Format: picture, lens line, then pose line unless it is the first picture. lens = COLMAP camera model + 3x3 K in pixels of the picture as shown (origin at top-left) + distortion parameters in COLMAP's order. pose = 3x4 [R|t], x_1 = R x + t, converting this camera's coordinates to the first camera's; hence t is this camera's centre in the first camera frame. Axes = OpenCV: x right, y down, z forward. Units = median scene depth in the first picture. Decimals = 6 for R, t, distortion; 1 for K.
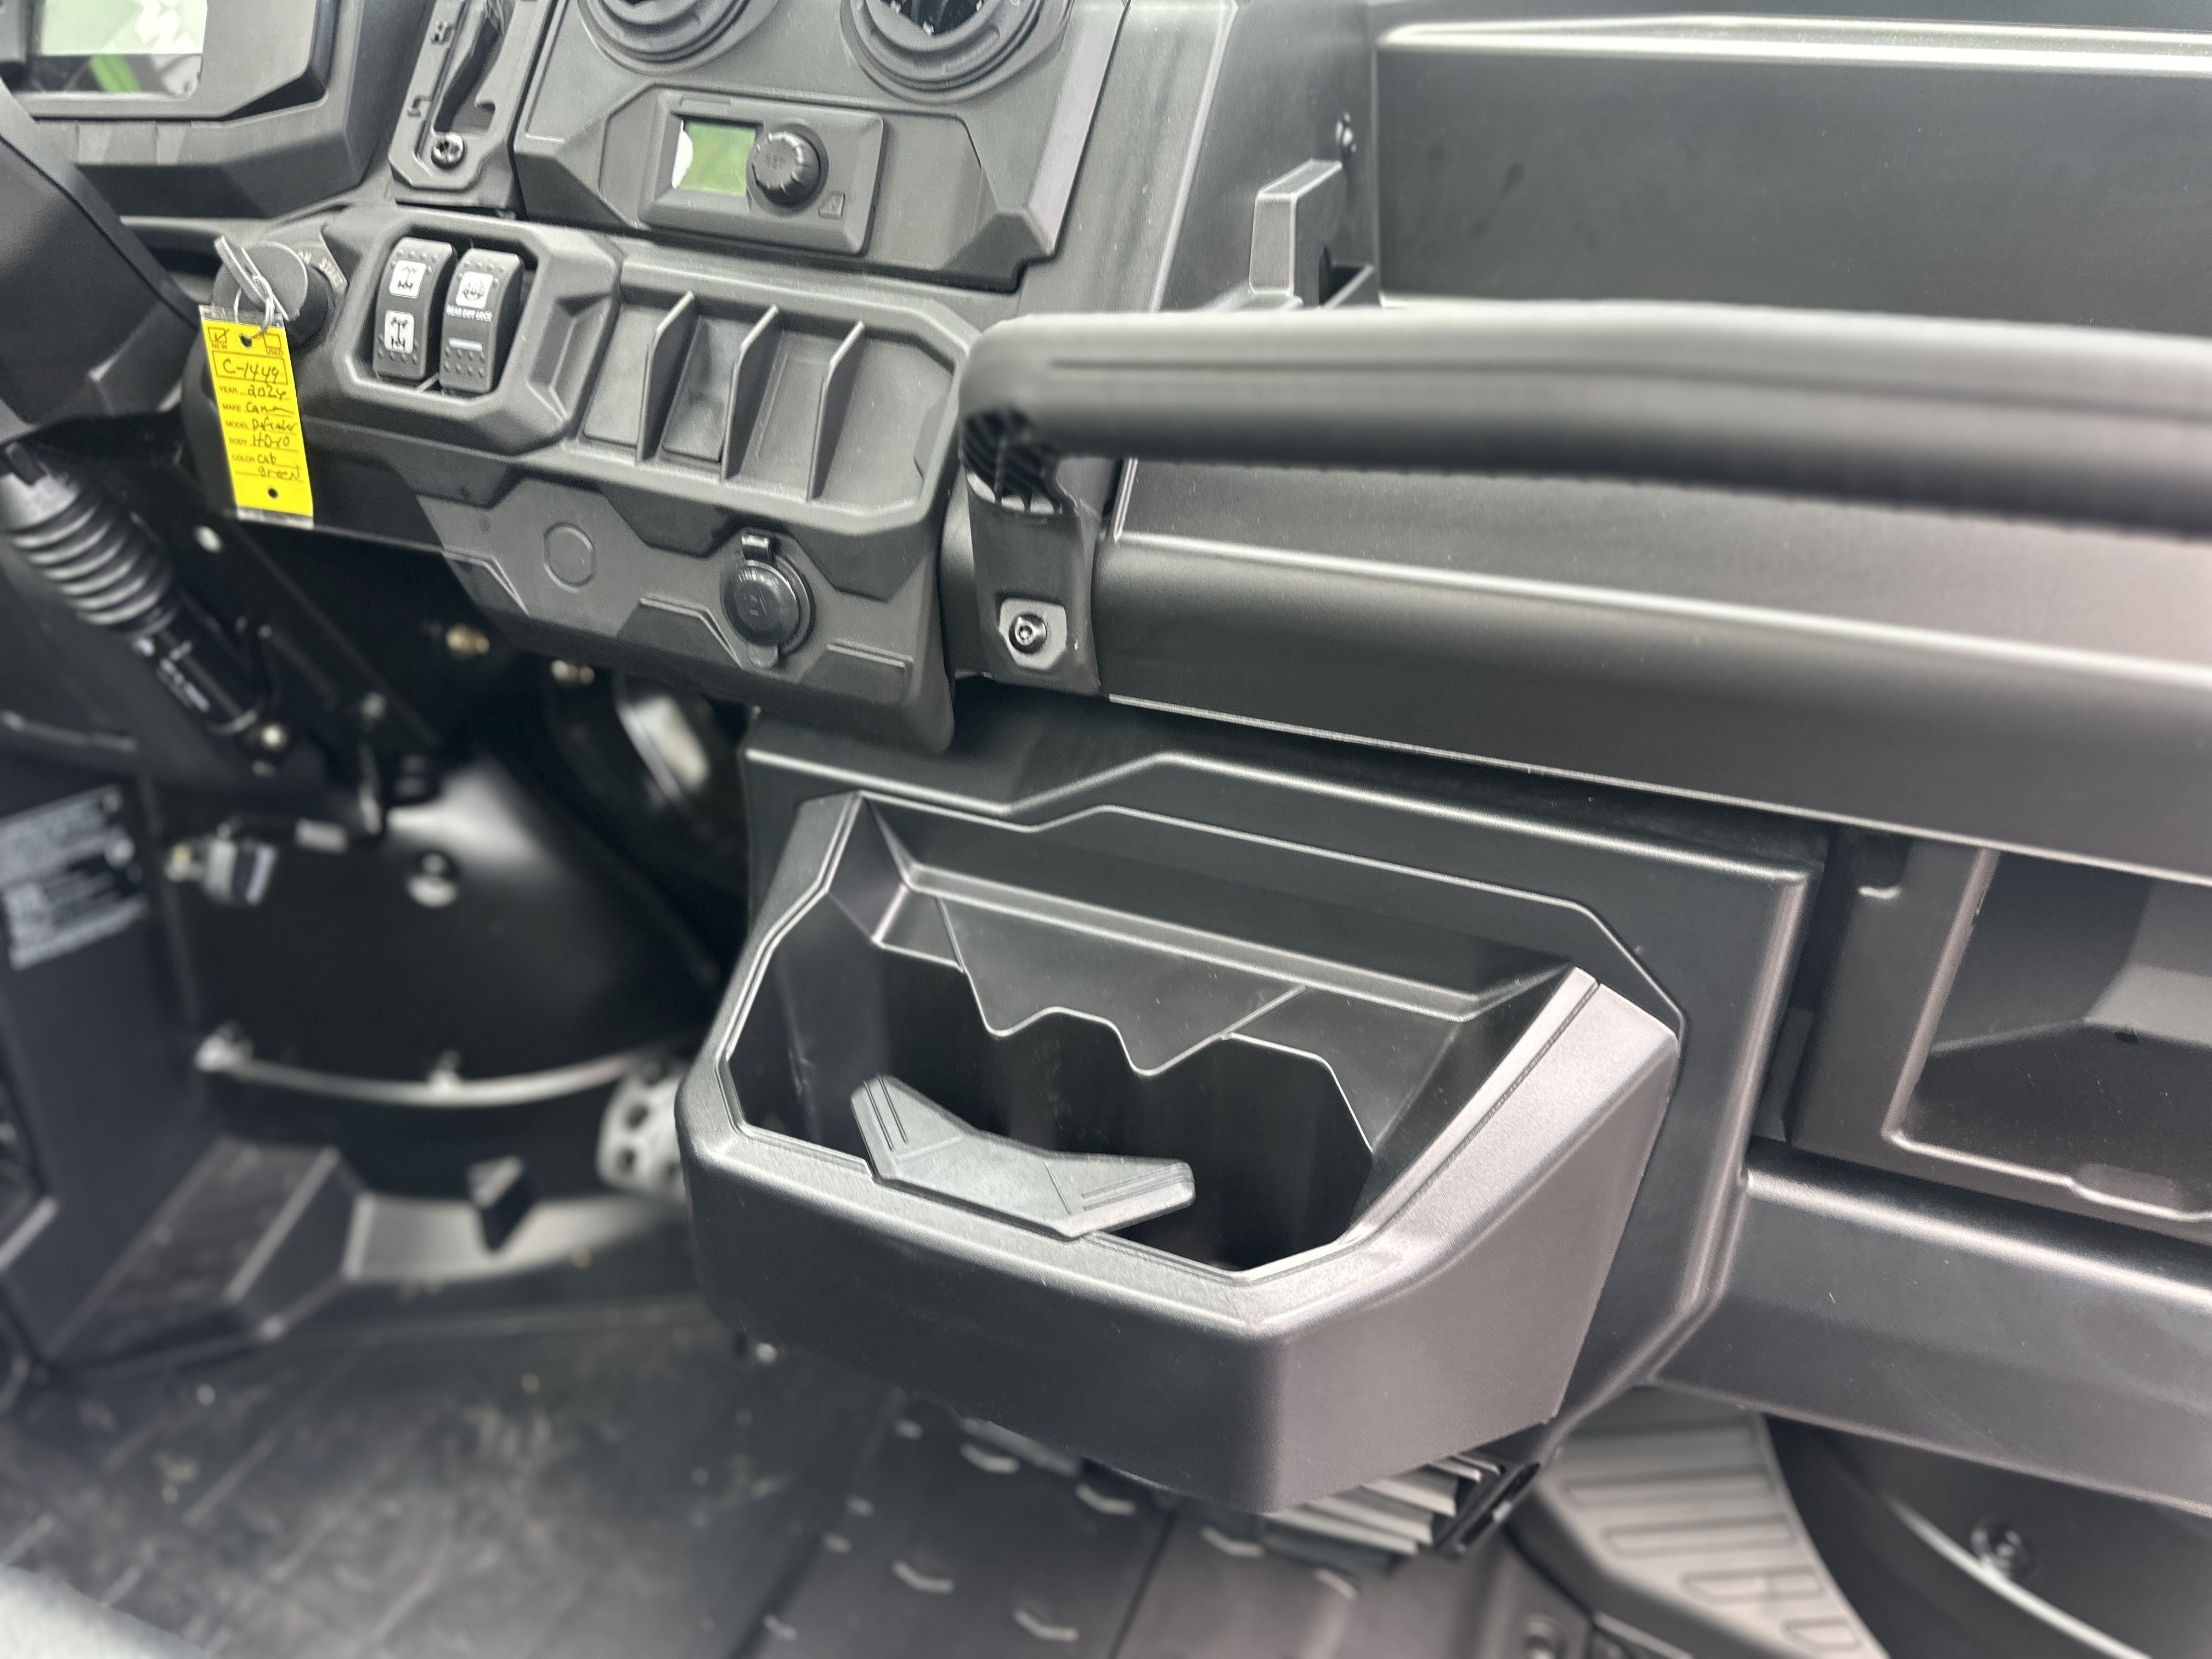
lens RADIAL K [[1590.5, 0, 1106.5], [0, 1590.5, 855.0], [0, 0, 1]] dist [-0.008709, -0.006942]
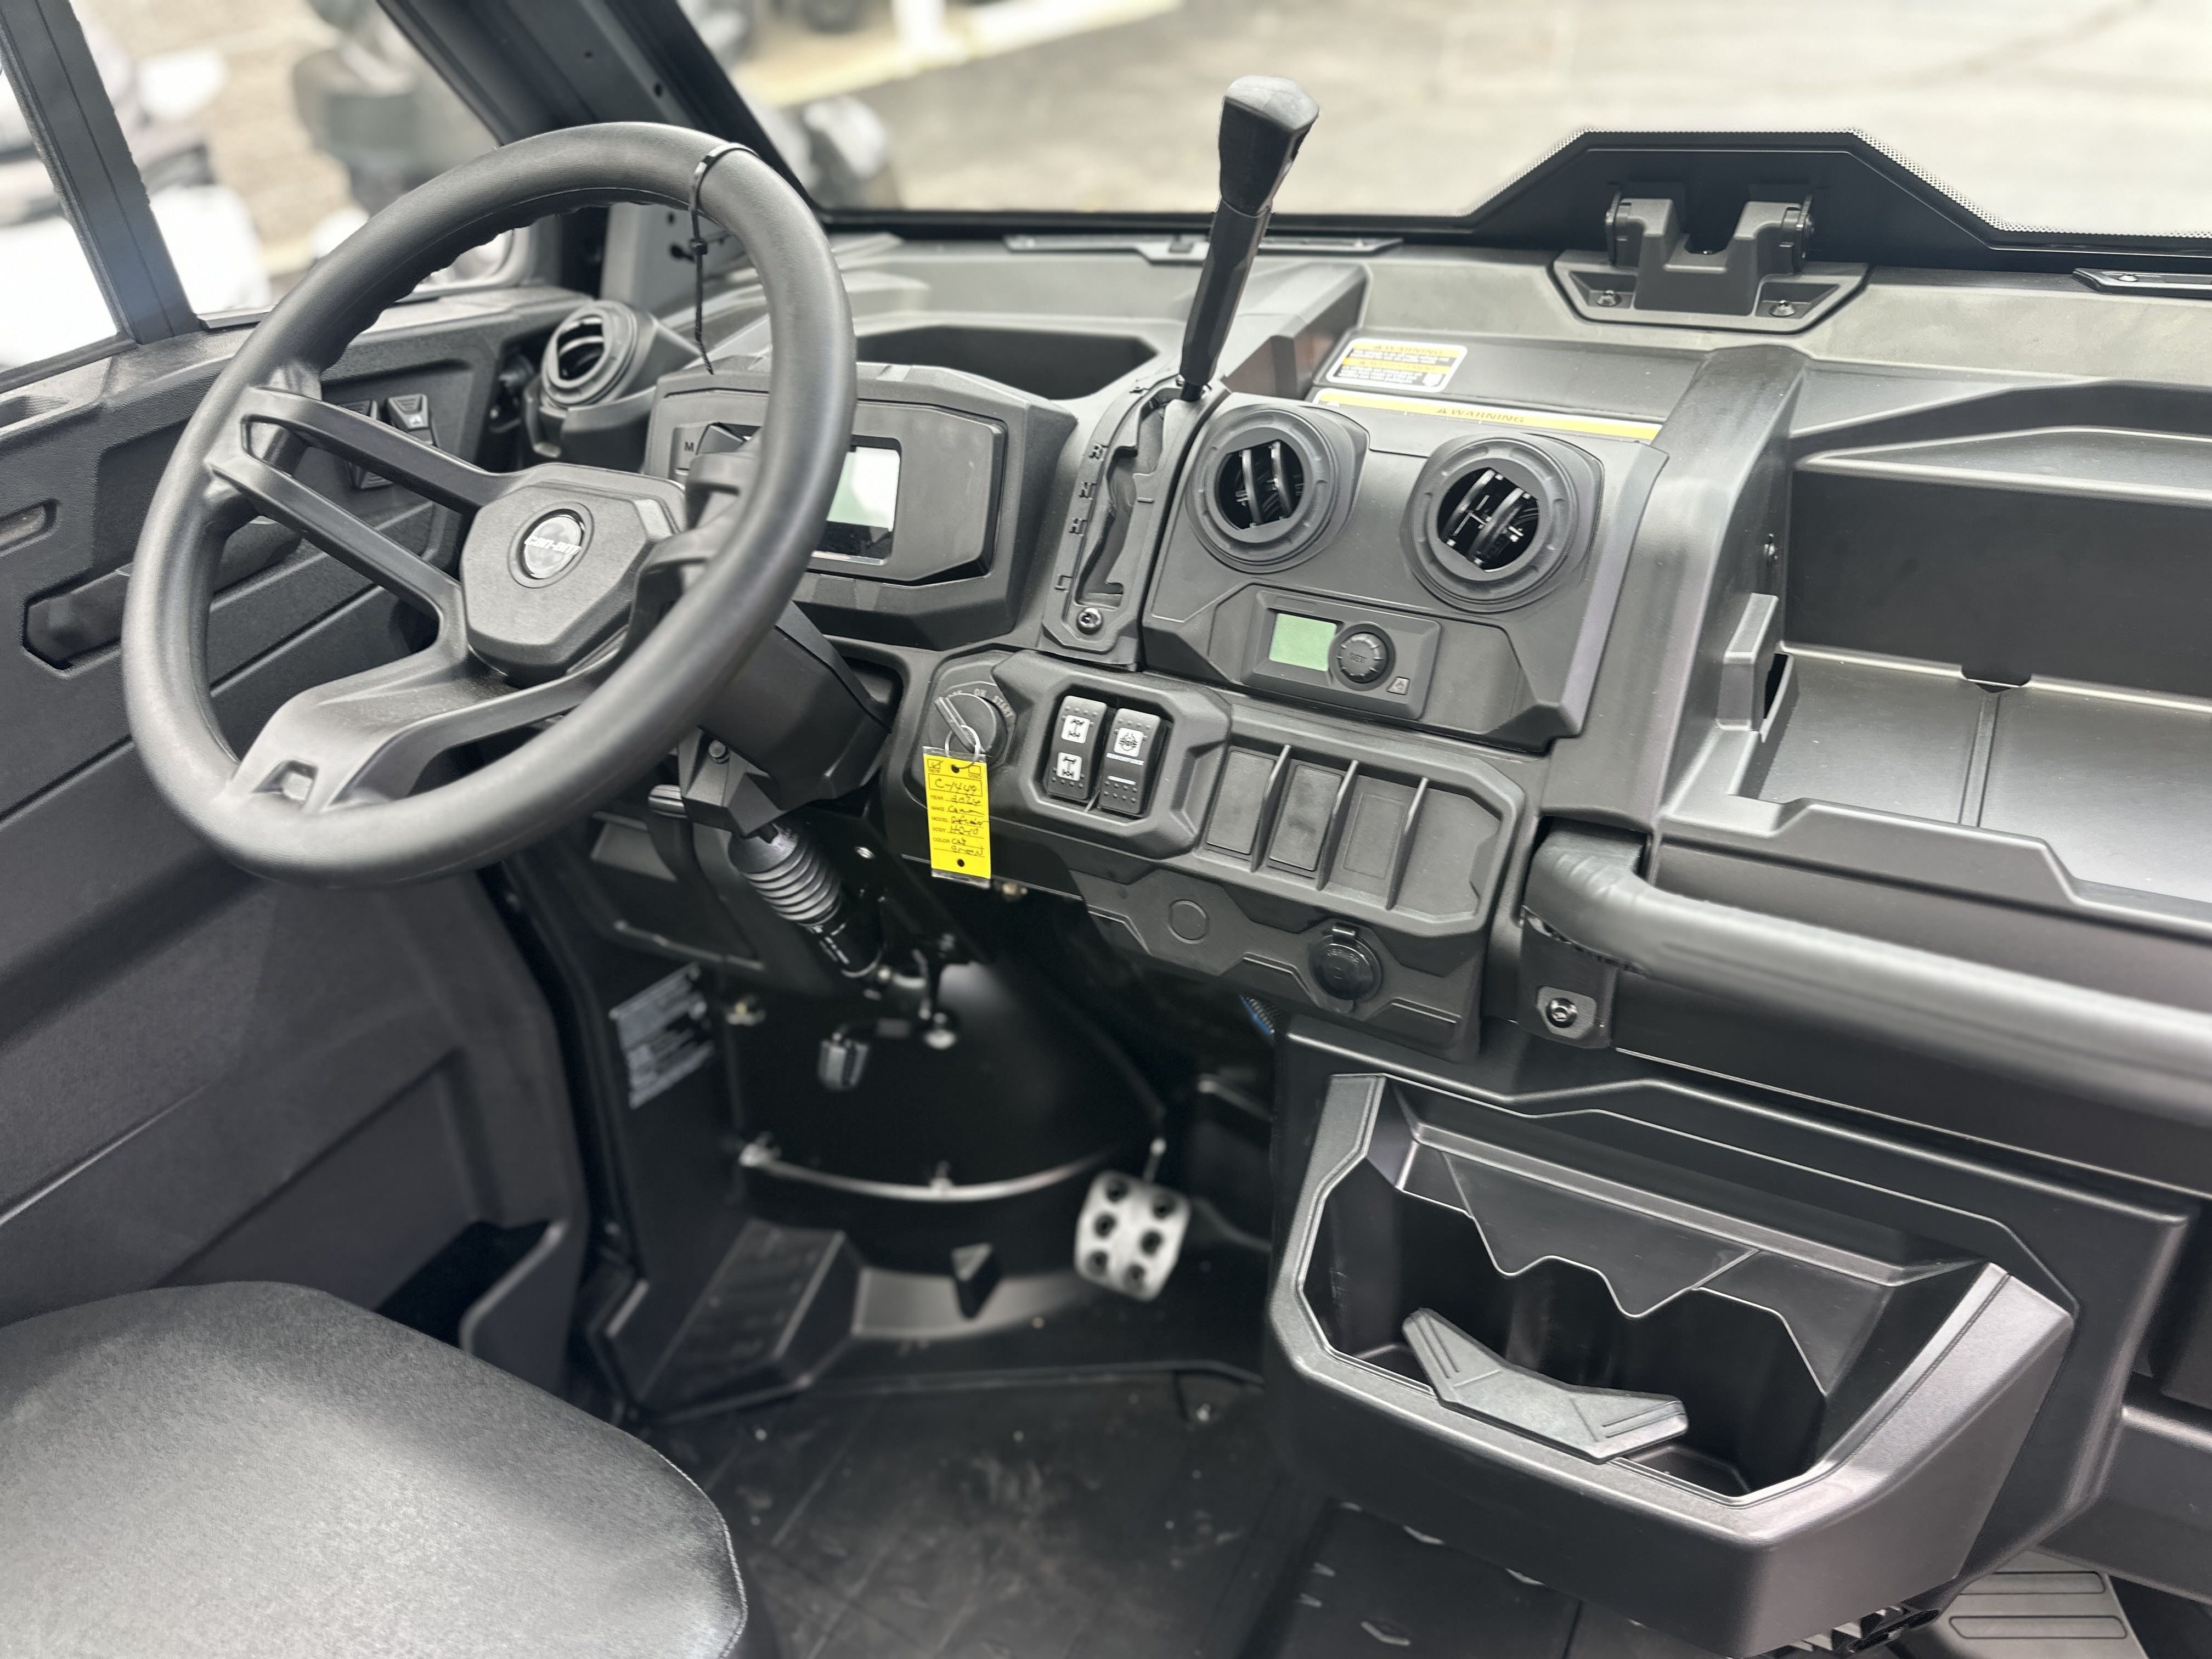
lens RADIAL K [[1583.3, 0, 1067.8], [0, 1583.3, 823.0], [0, 0, 1]] dist [0.076071, -0.116710]
pose [[0.989262, -0.010251, -0.145793, -0.233003], [0.014550, 0.999489, 0.028451, -0.304271], [0.145427, -0.030267, 0.988906, -0.358811]]
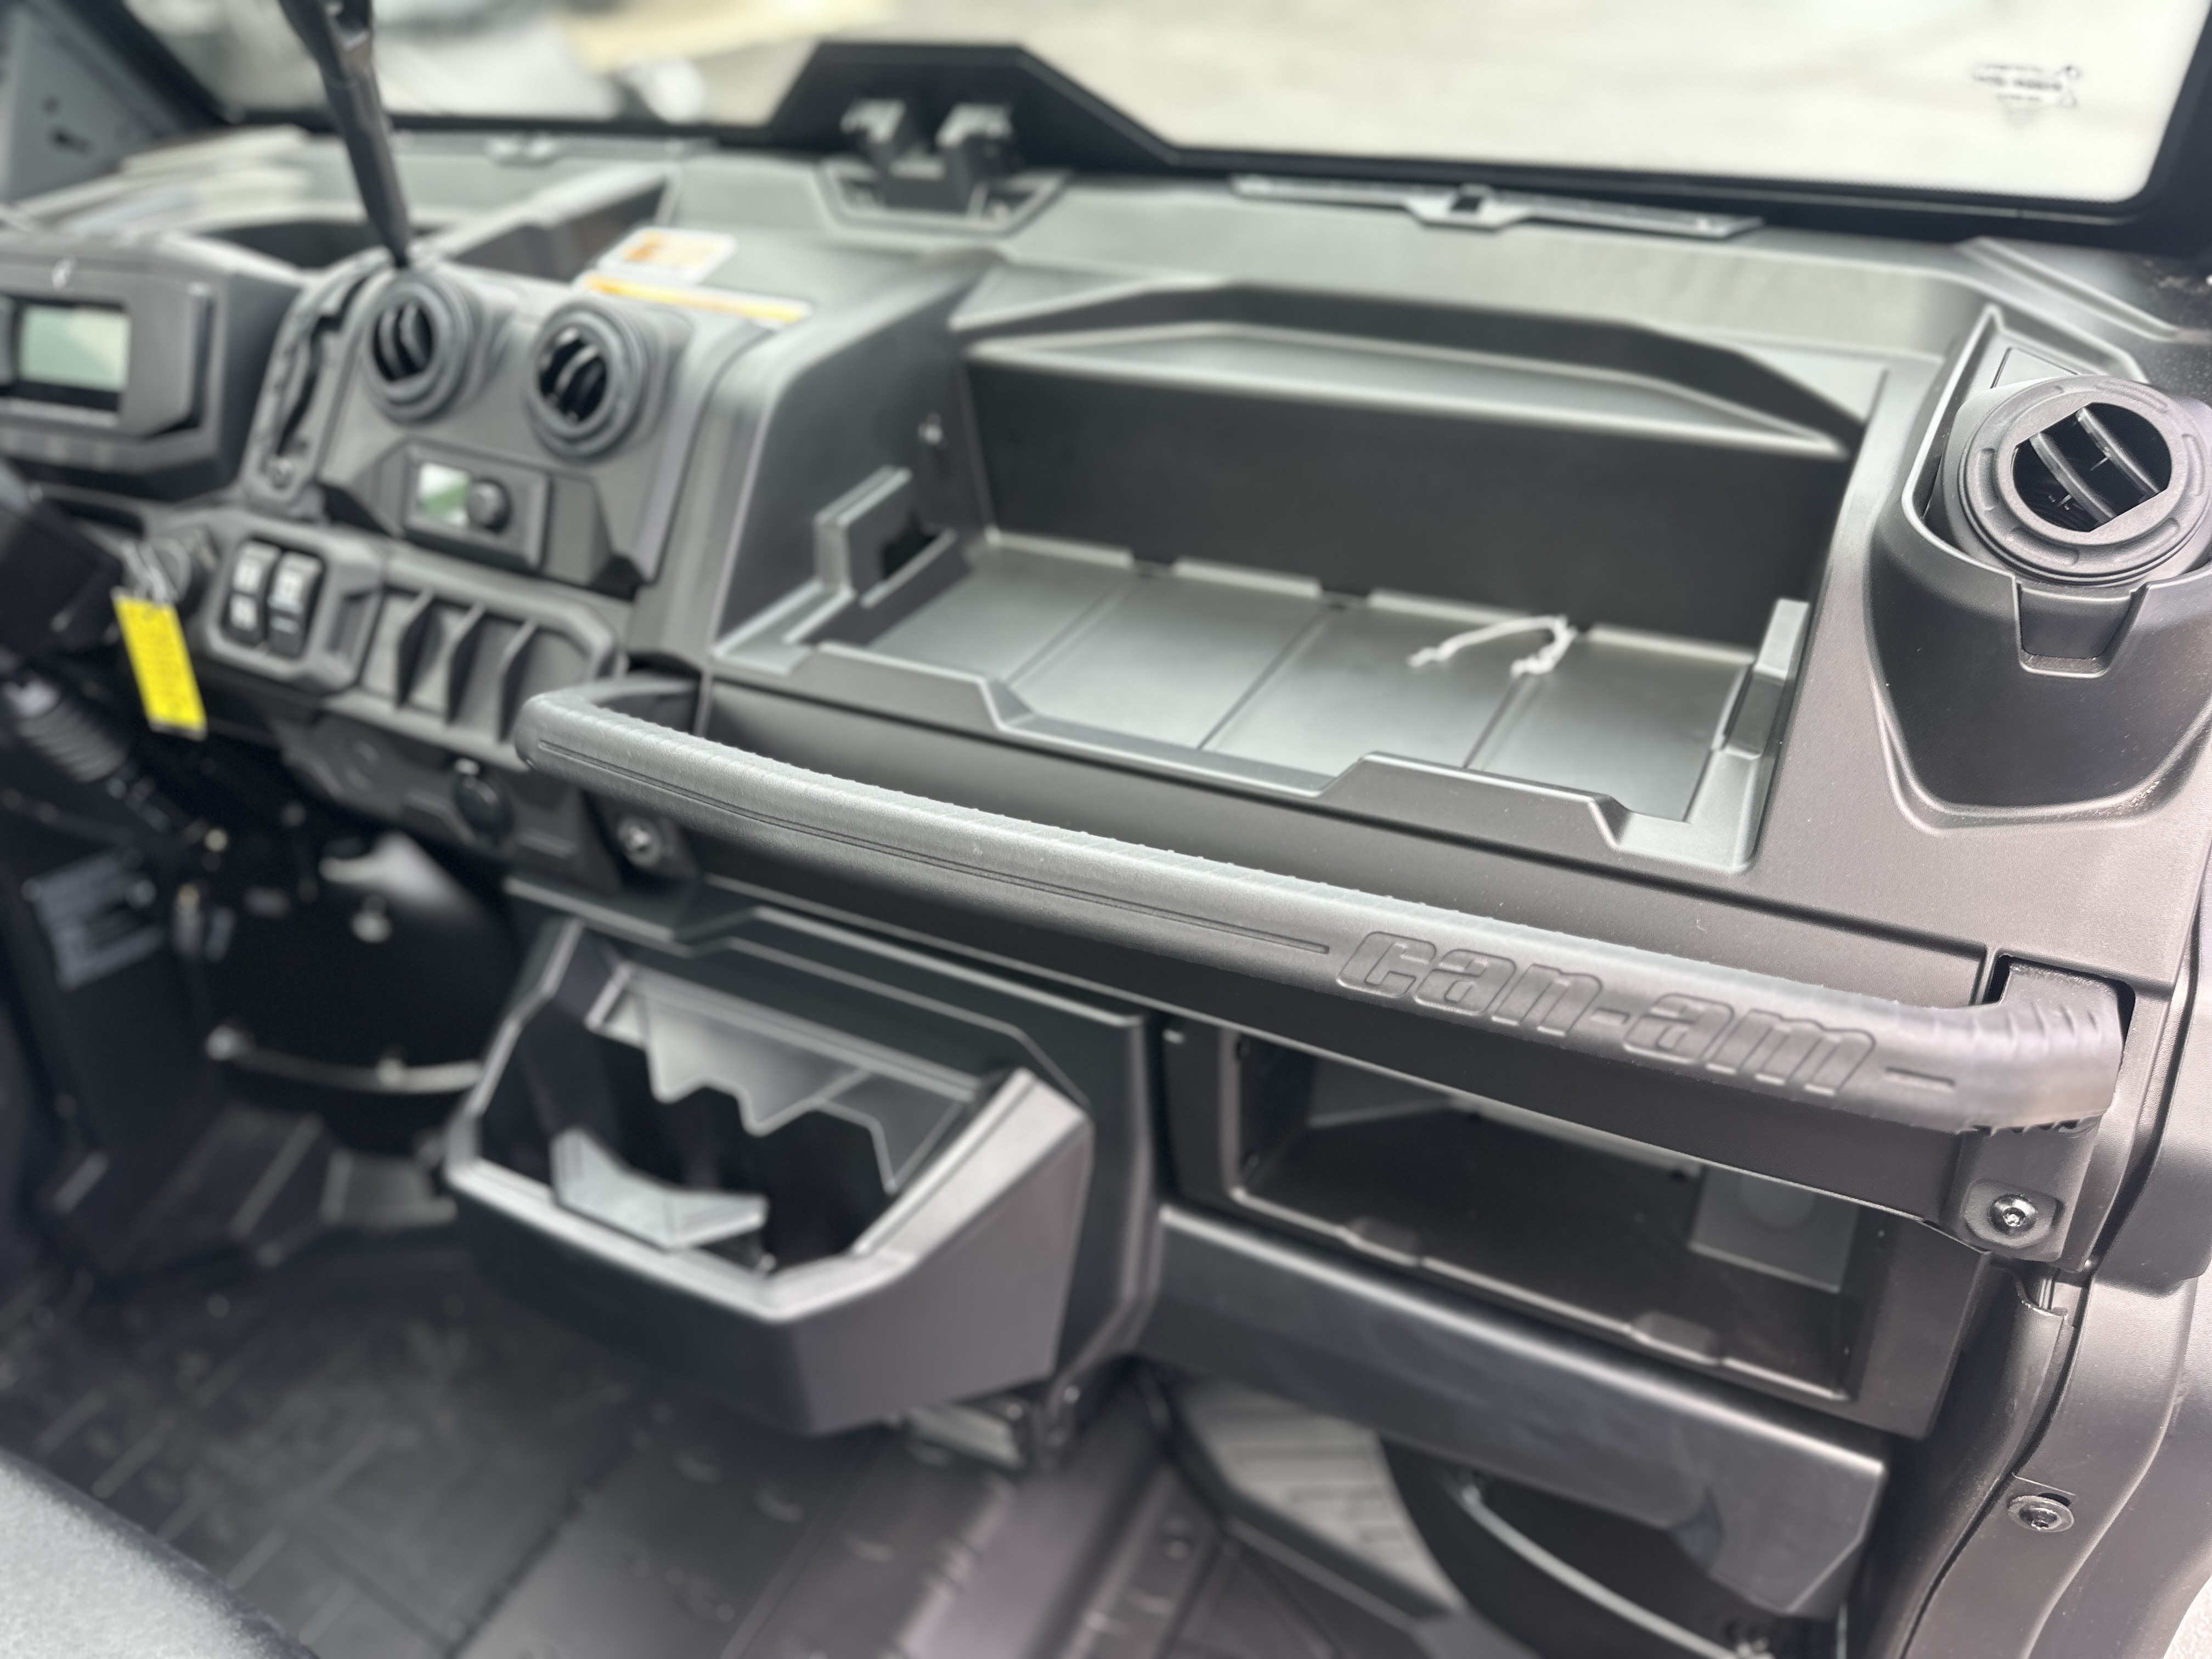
lens RADIAL K [[1589.0, 0, 1072.0], [0, 1589.0, 860.5], [0, 0, 1]] dist [0.033596, -0.067746]
pose [[0.995694, 0.011240, -0.092018, 0.426151], [-0.005843, 0.998258, 0.058712, -0.183256], [0.092518, -0.057921, 0.994025, -0.378264]]
